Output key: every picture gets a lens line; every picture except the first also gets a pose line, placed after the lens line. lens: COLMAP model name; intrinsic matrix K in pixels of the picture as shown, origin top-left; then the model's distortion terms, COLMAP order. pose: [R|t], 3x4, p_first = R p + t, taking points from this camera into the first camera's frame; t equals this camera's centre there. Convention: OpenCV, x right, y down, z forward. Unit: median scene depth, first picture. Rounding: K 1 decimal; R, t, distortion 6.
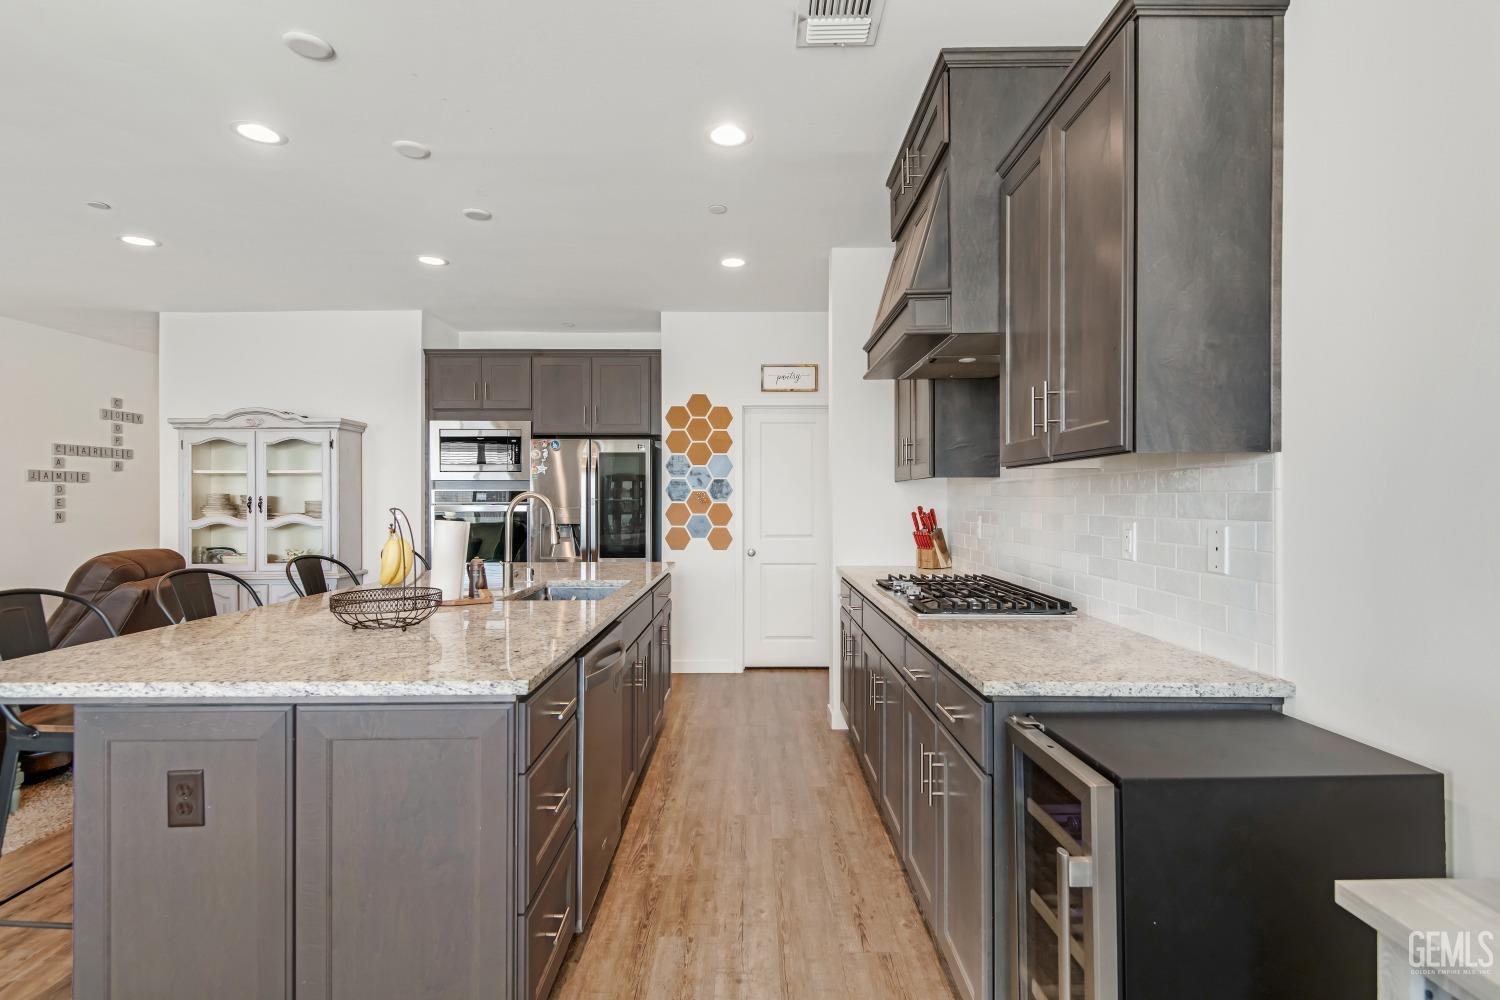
lens RADIAL K [[740.4, 0, 760.4], [0, 740.4, 502.4], [0, 0, 1]] dist [0.003403, -0.000764]
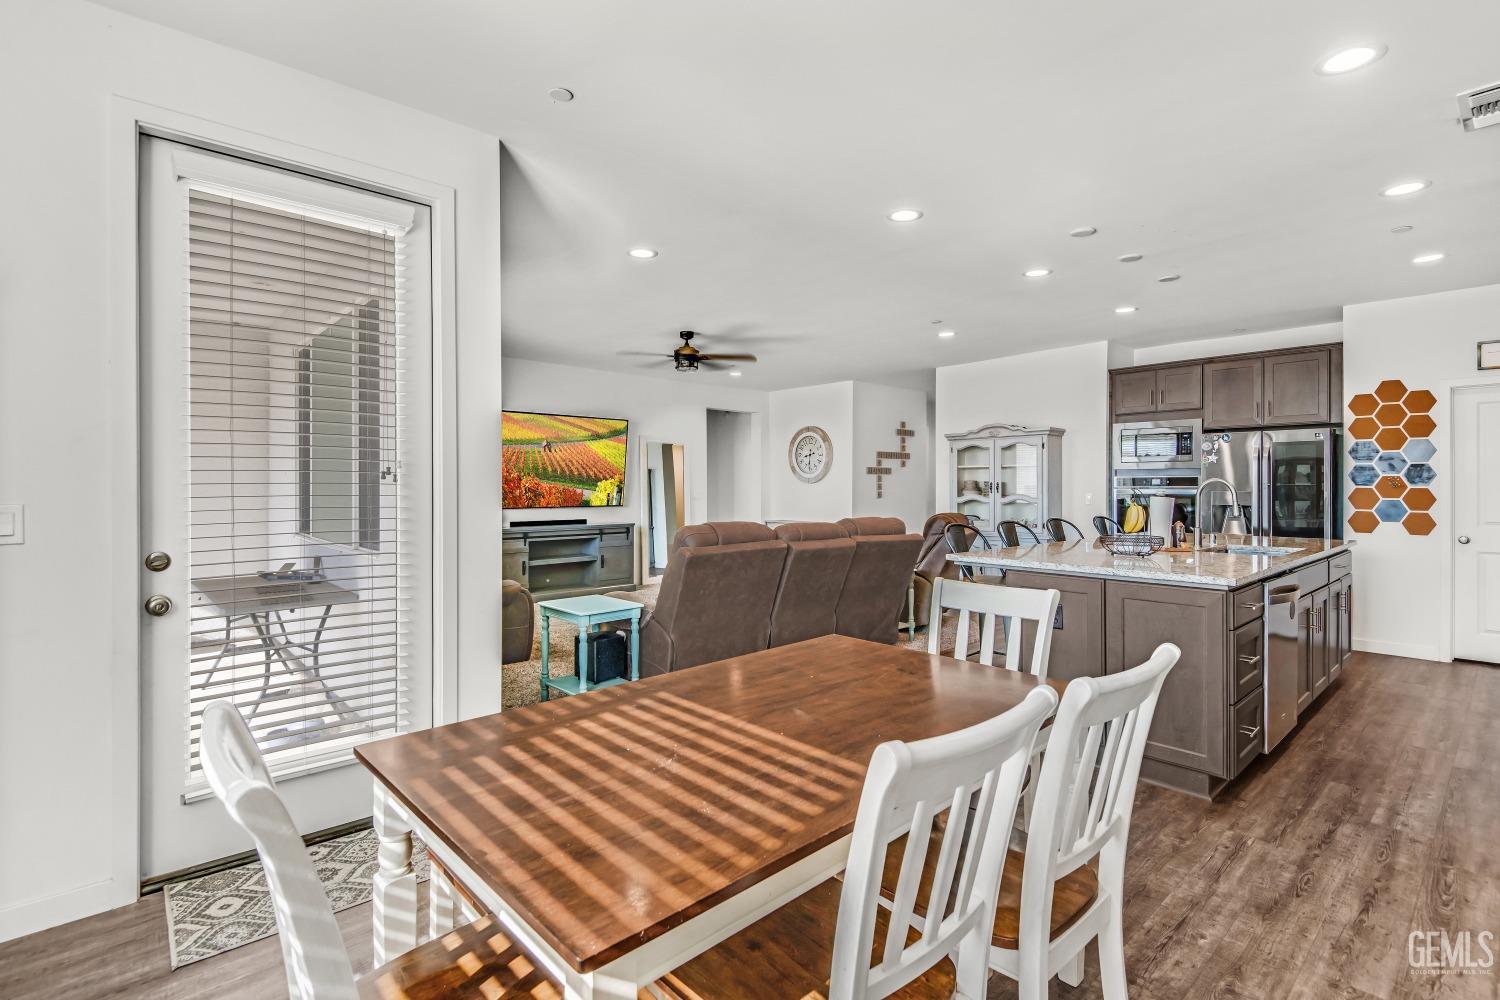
lens RADIAL K [[700.1, 0, 750.9], [0, 700.1, 484.8], [0, 0, 1]] dist [0.017849, -0.013037]
pose [[0.666070, -0.000059, -0.745889, 0.052715], [-0.004020, 0.999985, -0.003669, 0.004053], [0.745879, 0.005442, 0.666060, -0.297179]]
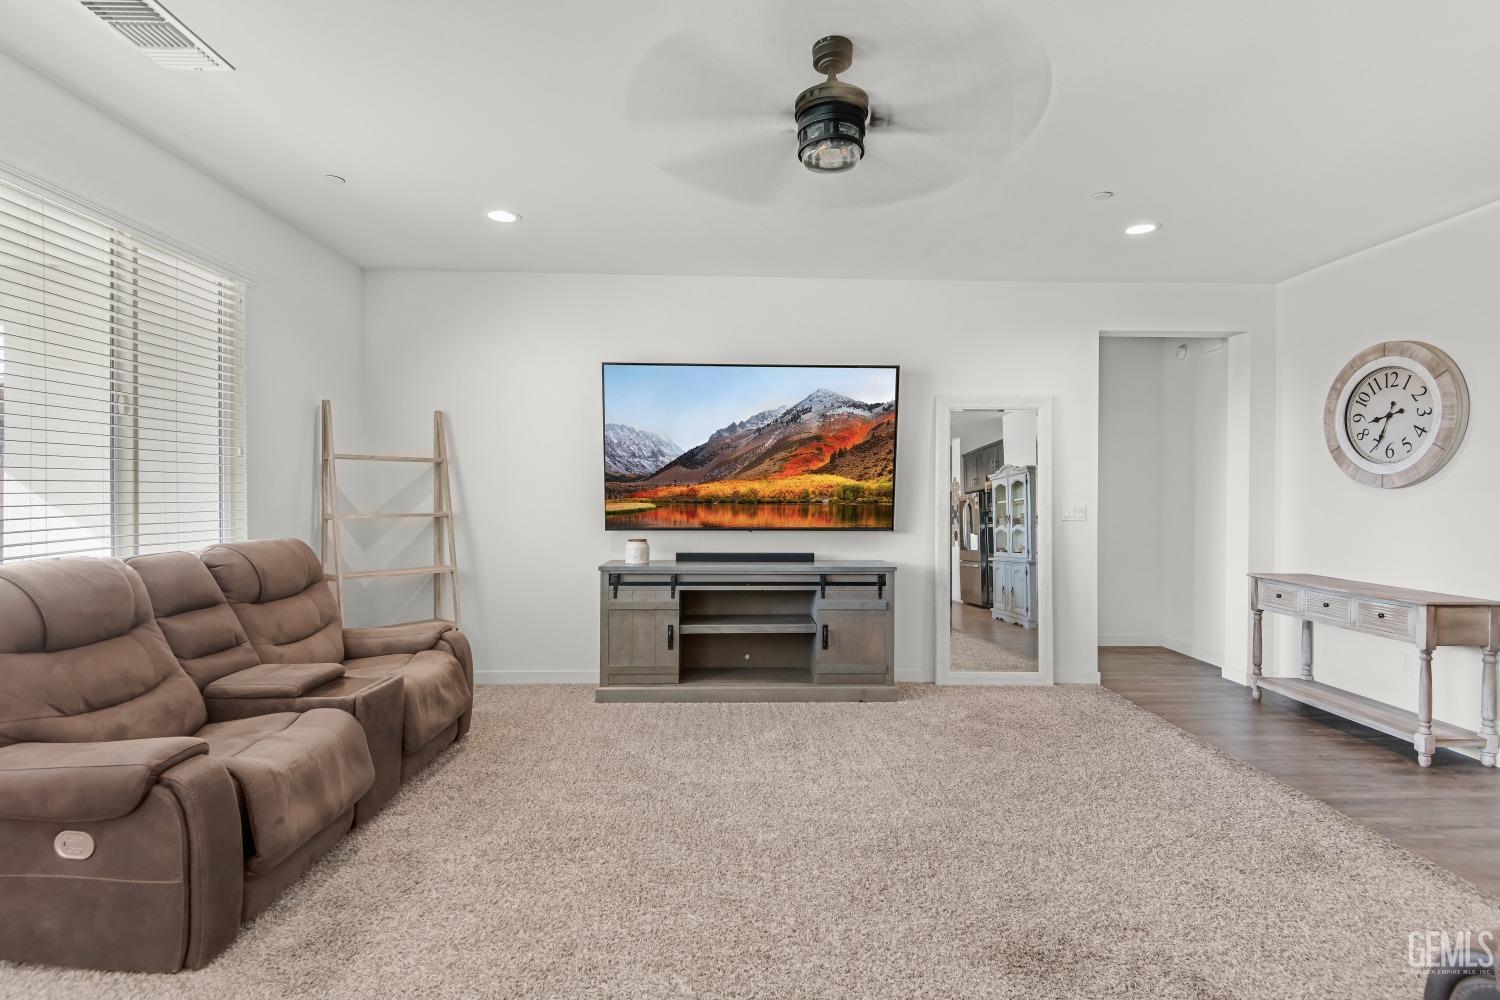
lens RADIAL K [[700.1, 0, 757.4], [0, 700.1, 484.8], [0, 0, 1]] dist [0.017849, -0.013037]
pose [[0.024495, -0.005548, -0.999685, -0.464787], [-0.006167, 0.999965, -0.005700, -0.002391], [0.999681, 0.006305, 0.024460, 0.345505]]
